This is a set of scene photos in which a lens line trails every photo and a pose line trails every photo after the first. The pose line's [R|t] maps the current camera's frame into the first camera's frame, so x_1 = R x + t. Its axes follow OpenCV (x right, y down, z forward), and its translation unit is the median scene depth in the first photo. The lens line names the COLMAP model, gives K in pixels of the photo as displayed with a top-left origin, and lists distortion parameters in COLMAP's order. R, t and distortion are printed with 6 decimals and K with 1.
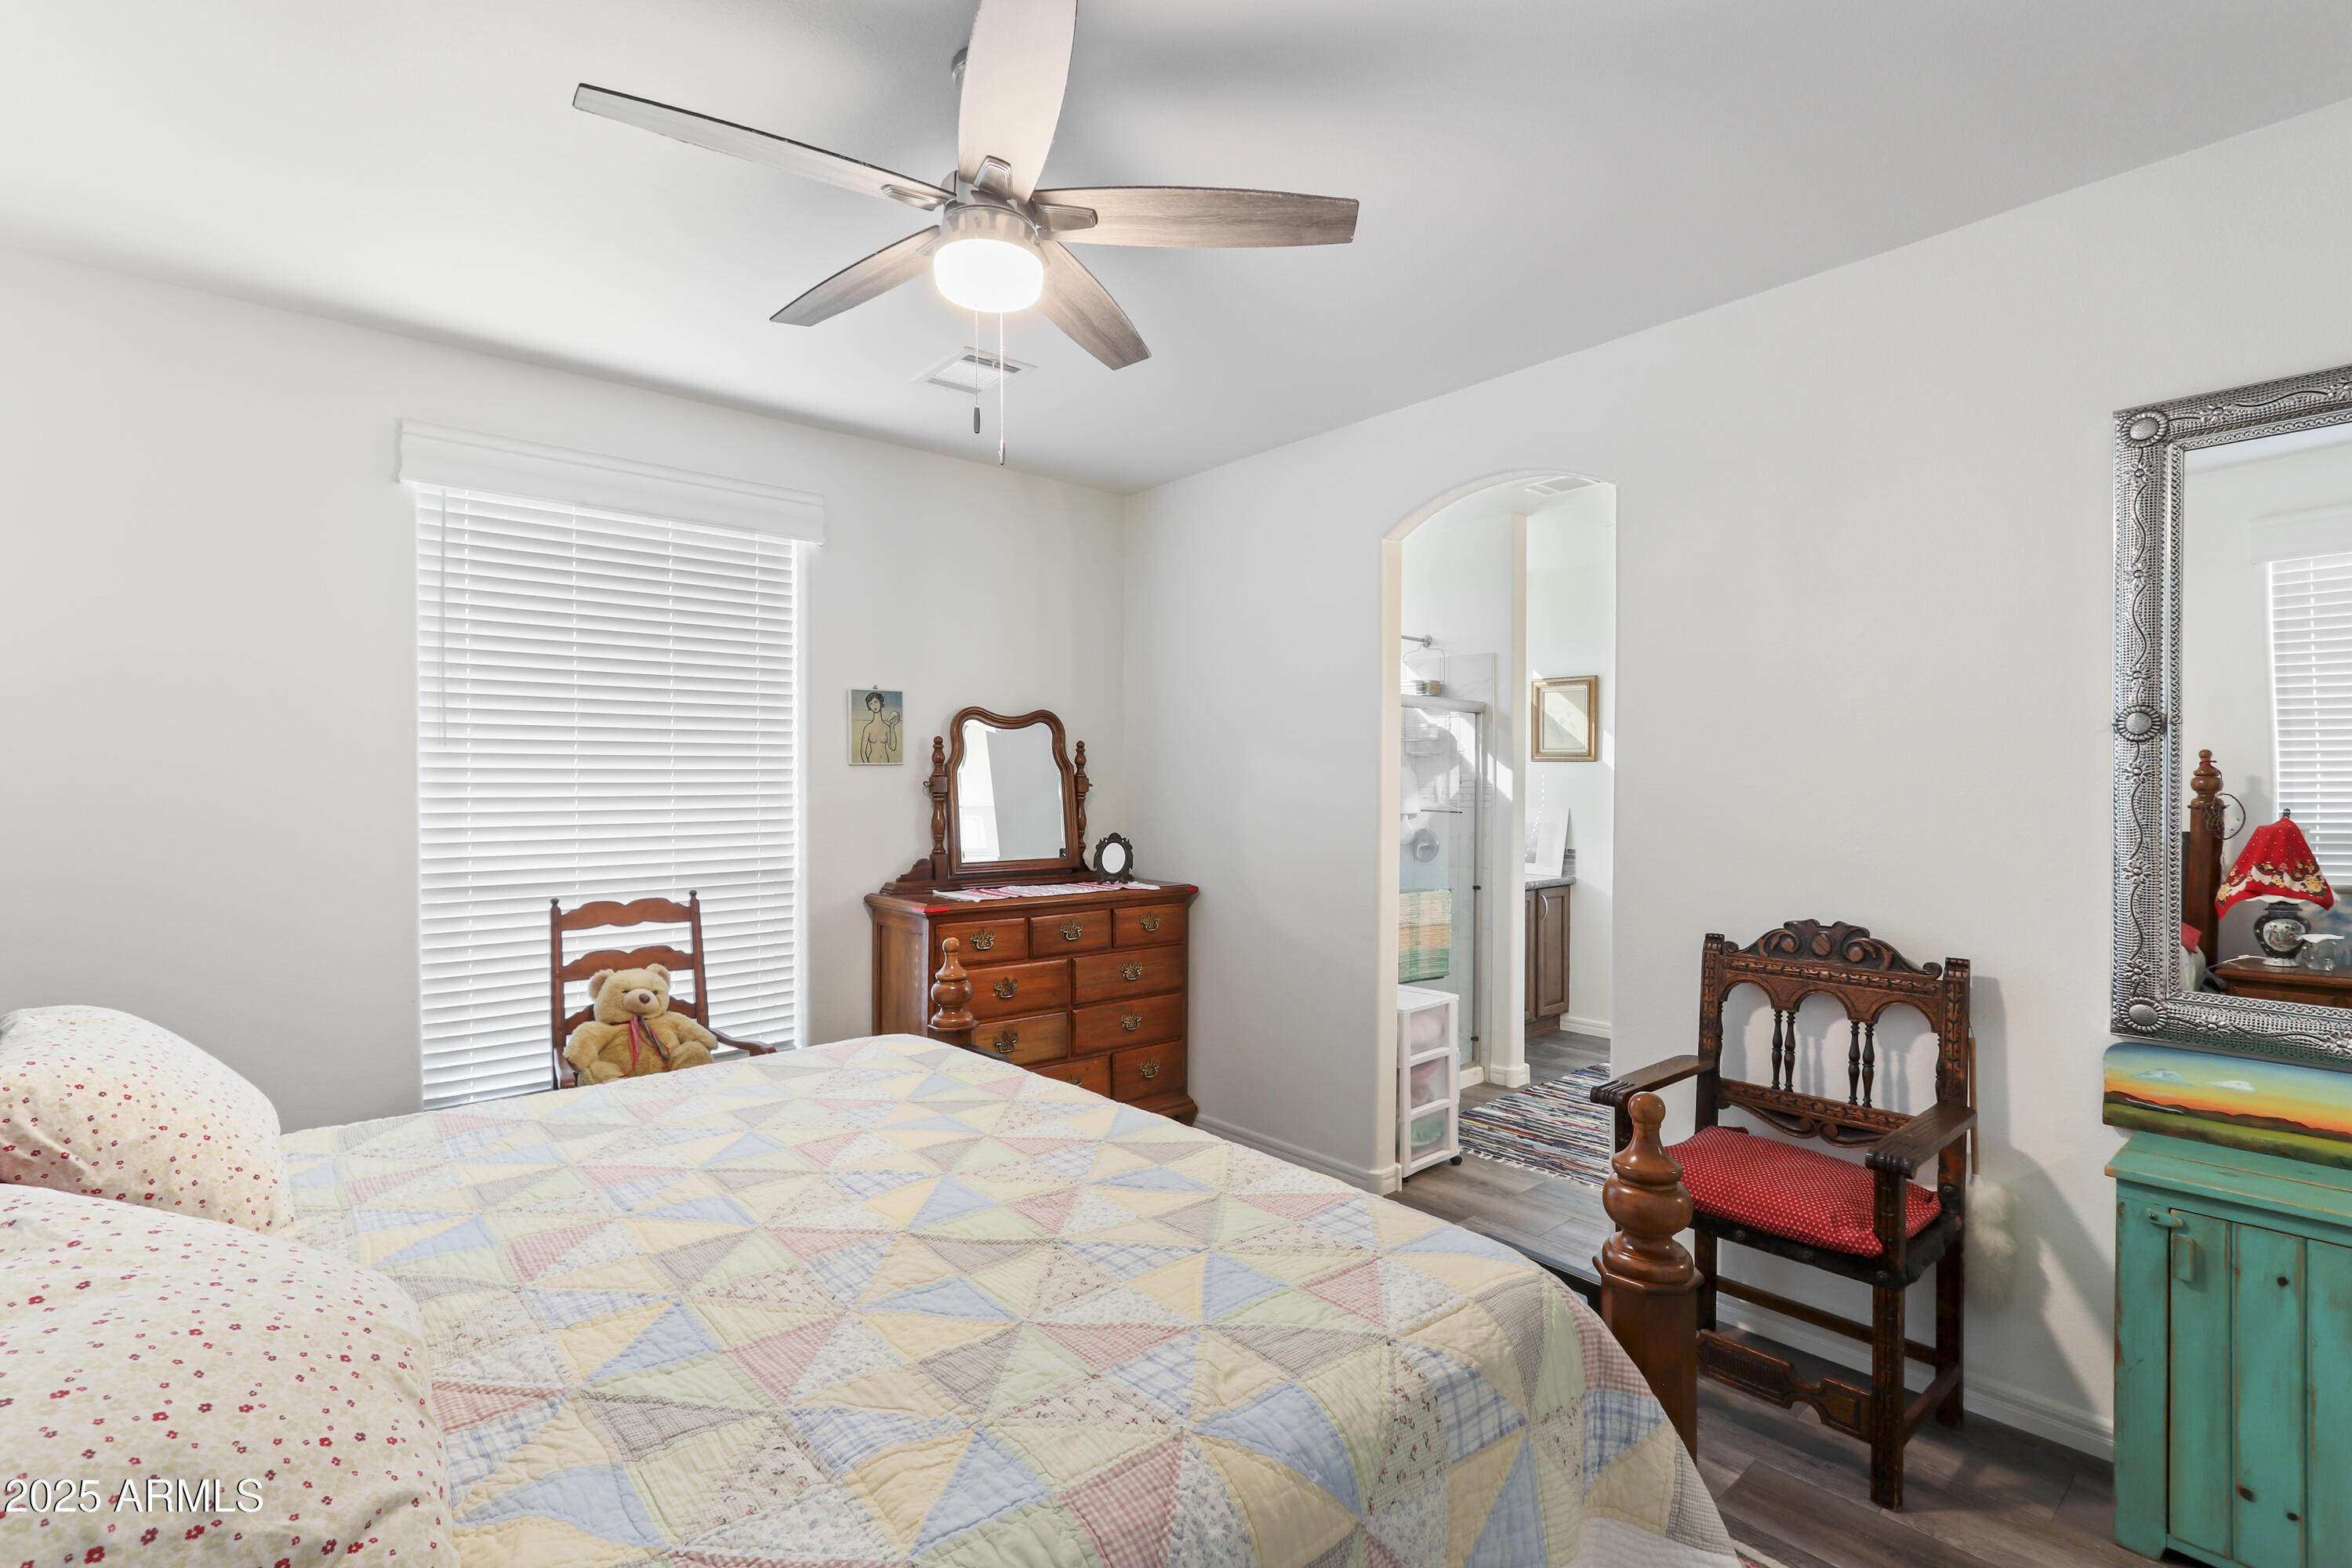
lens RADIAL K [[1073.2, 0, 1172.4], [0, 1073.2, 798.2], [0, 0, 1]] dist [-0.000465, 0.000216]
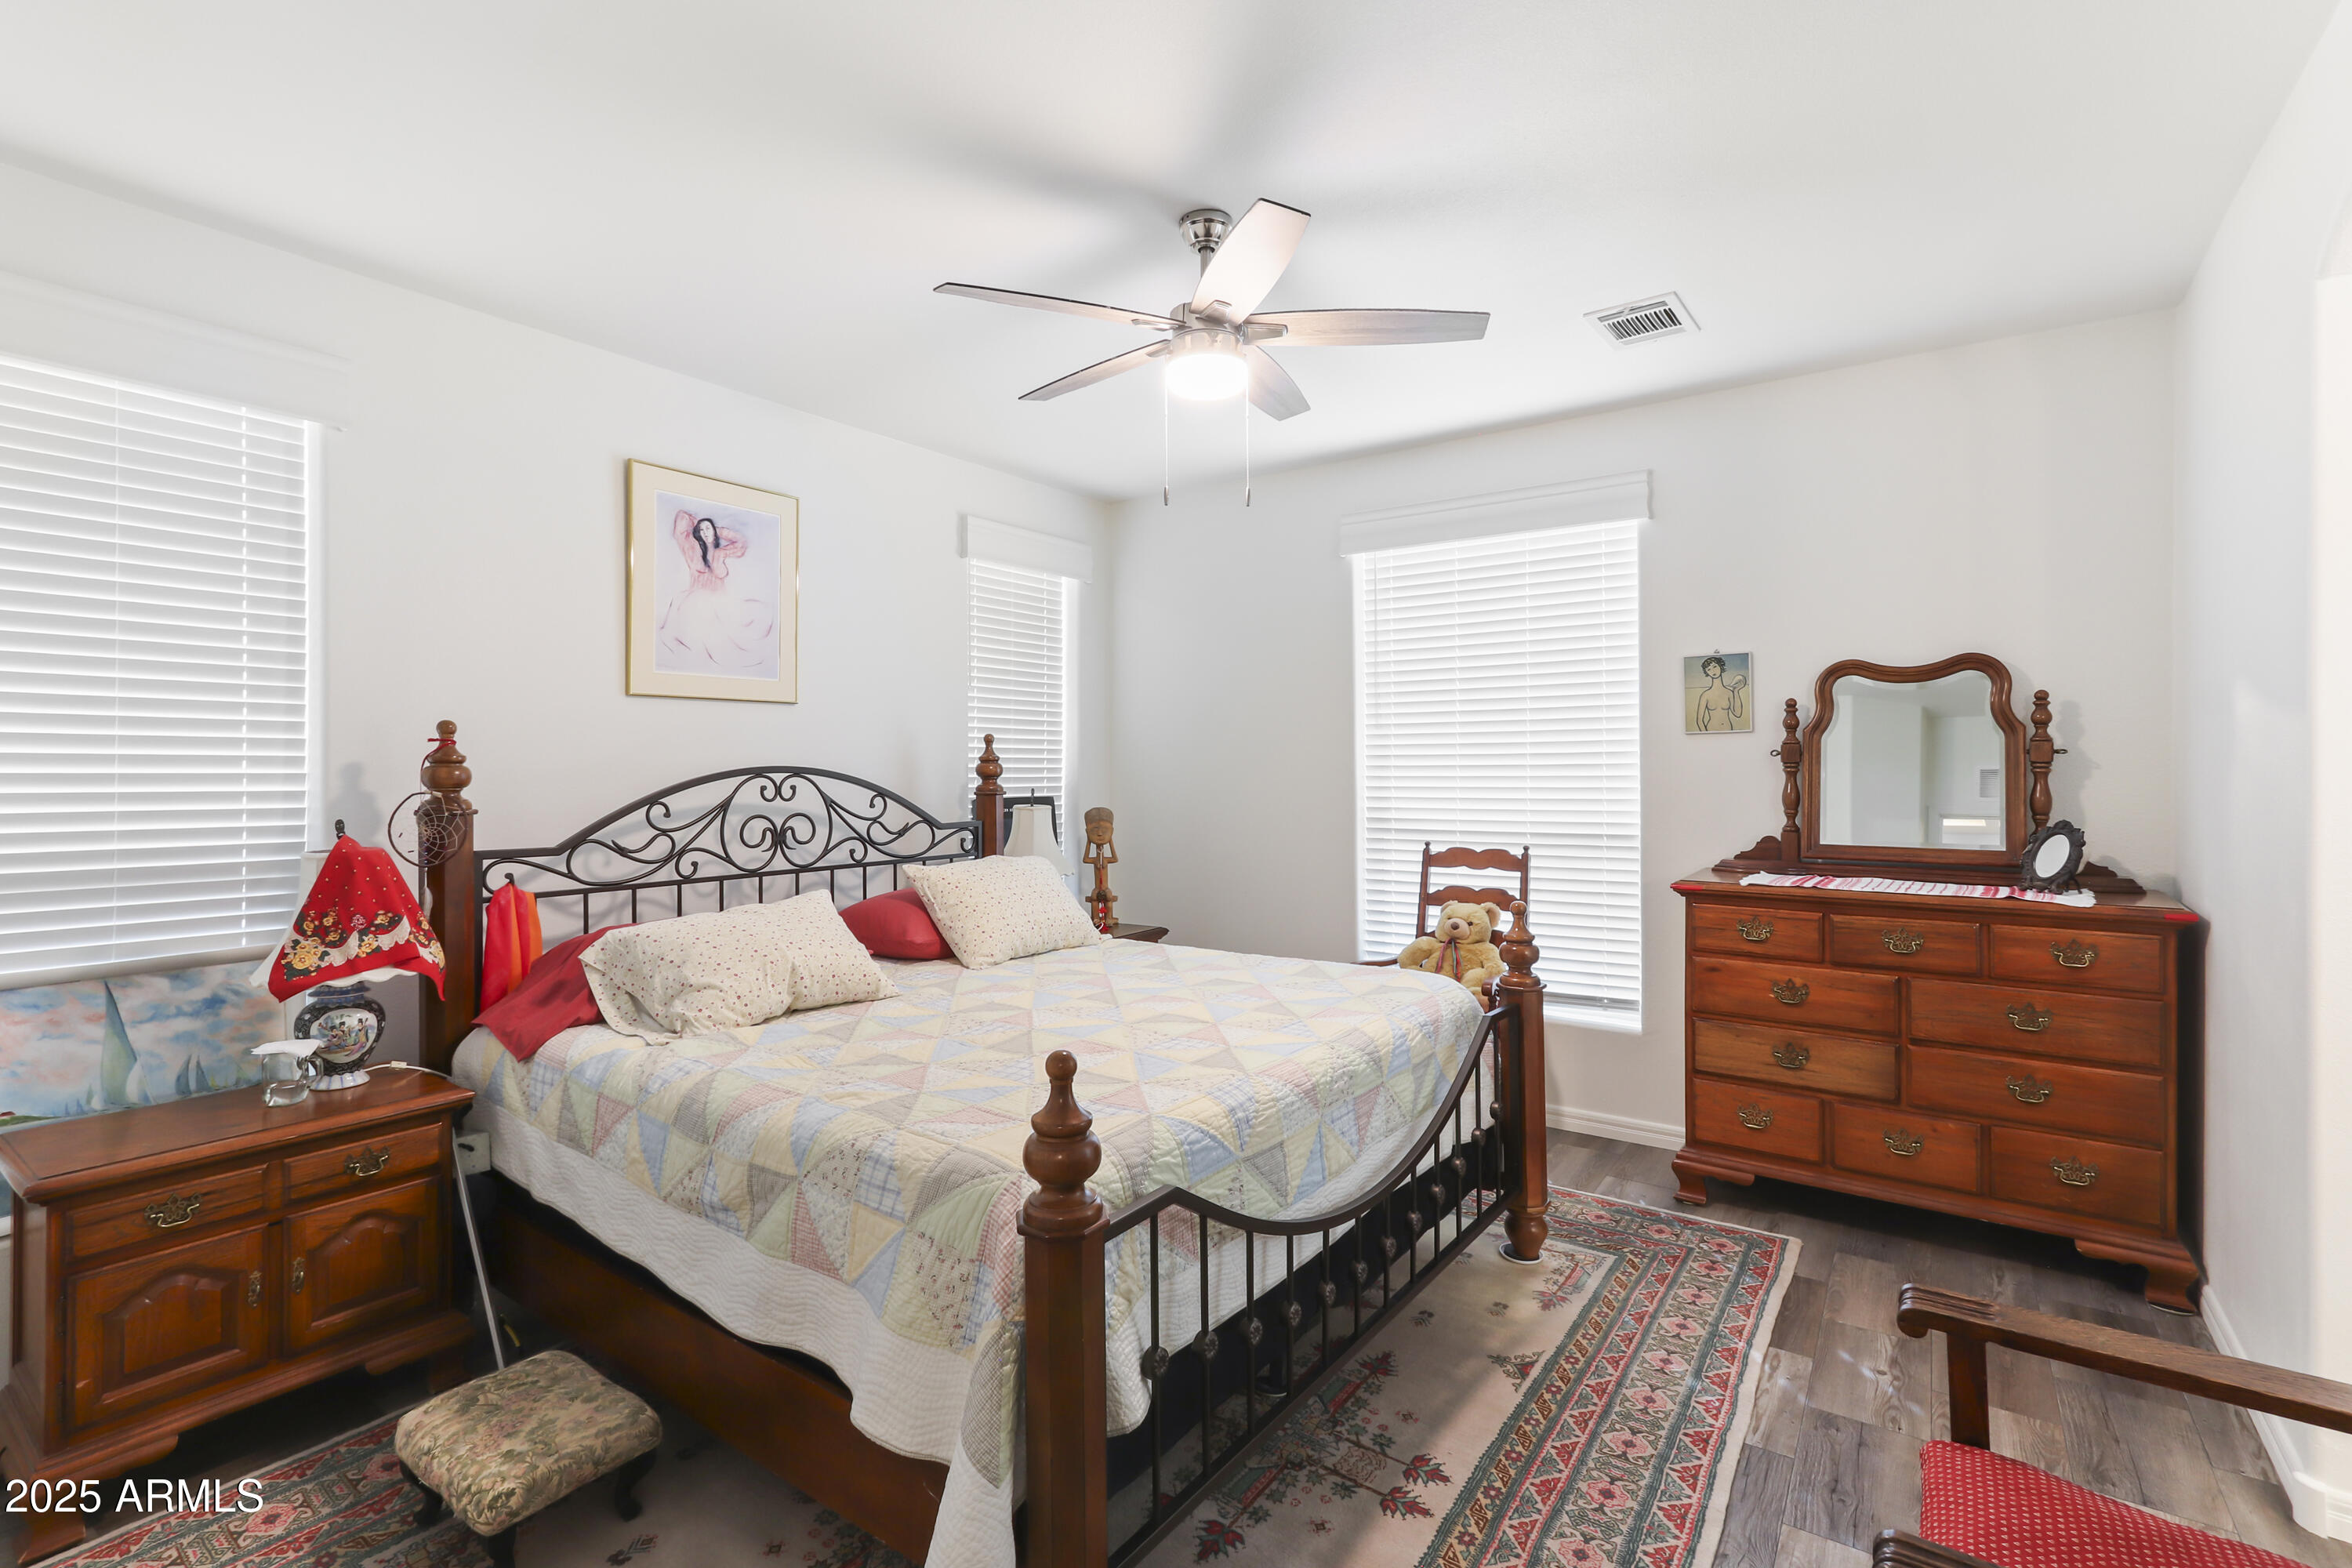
lens RADIAL K [[1097.4, 0, 1175.4], [0, 1097.4, 737.3], [0, 0, 1]] dist [0.000906, 0.002367]
pose [[0.248525, -0.017676, -0.968464, 0.569315], [-0.001556, 0.999825, -0.018648, -0.008615], [0.968624, 0.006142, 0.248454, 0.304649]]
